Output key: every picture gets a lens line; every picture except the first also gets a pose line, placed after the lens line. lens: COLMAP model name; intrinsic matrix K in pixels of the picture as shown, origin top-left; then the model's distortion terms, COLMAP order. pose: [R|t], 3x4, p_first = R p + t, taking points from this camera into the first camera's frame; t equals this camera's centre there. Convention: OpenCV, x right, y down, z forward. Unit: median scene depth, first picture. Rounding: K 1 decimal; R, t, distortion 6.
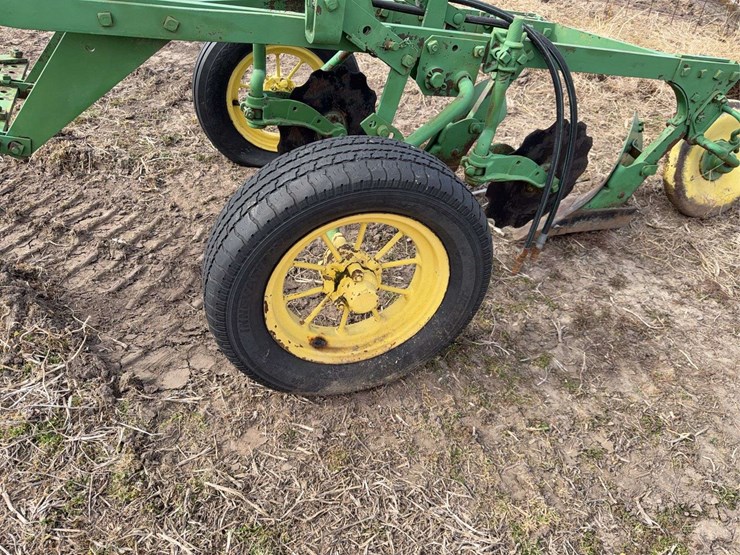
lens RADIAL K [[524.3, 0, 370.3], [0, 524.3, 283.8], [0, 0, 1]] dist [0.052280, -0.077892]
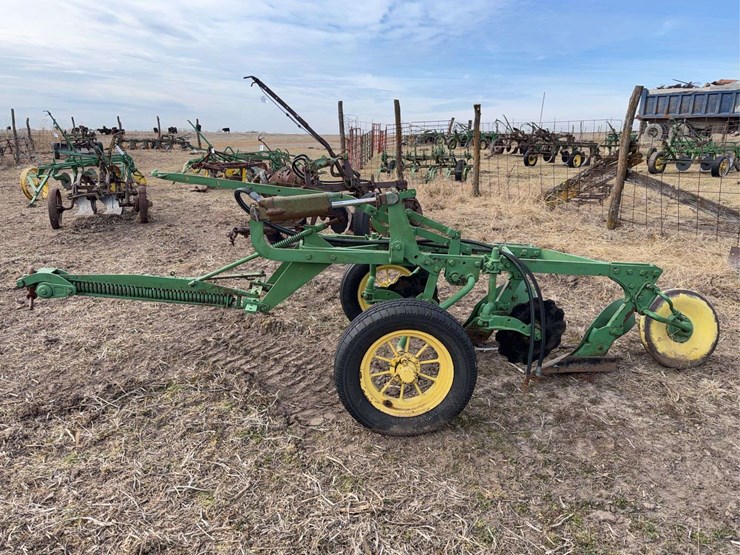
lens RADIAL K [[524.3, 0, 370.3], [0, 524.3, 283.8], [0, 0, 1]] dist [0.052280, -0.077892]
pose [[0.967597, -0.021930, -0.251545, 0.306725], [-0.076138, 0.924511, -0.373473, 0.395968], [0.240747, 0.380523, 0.892885, -0.832192]]
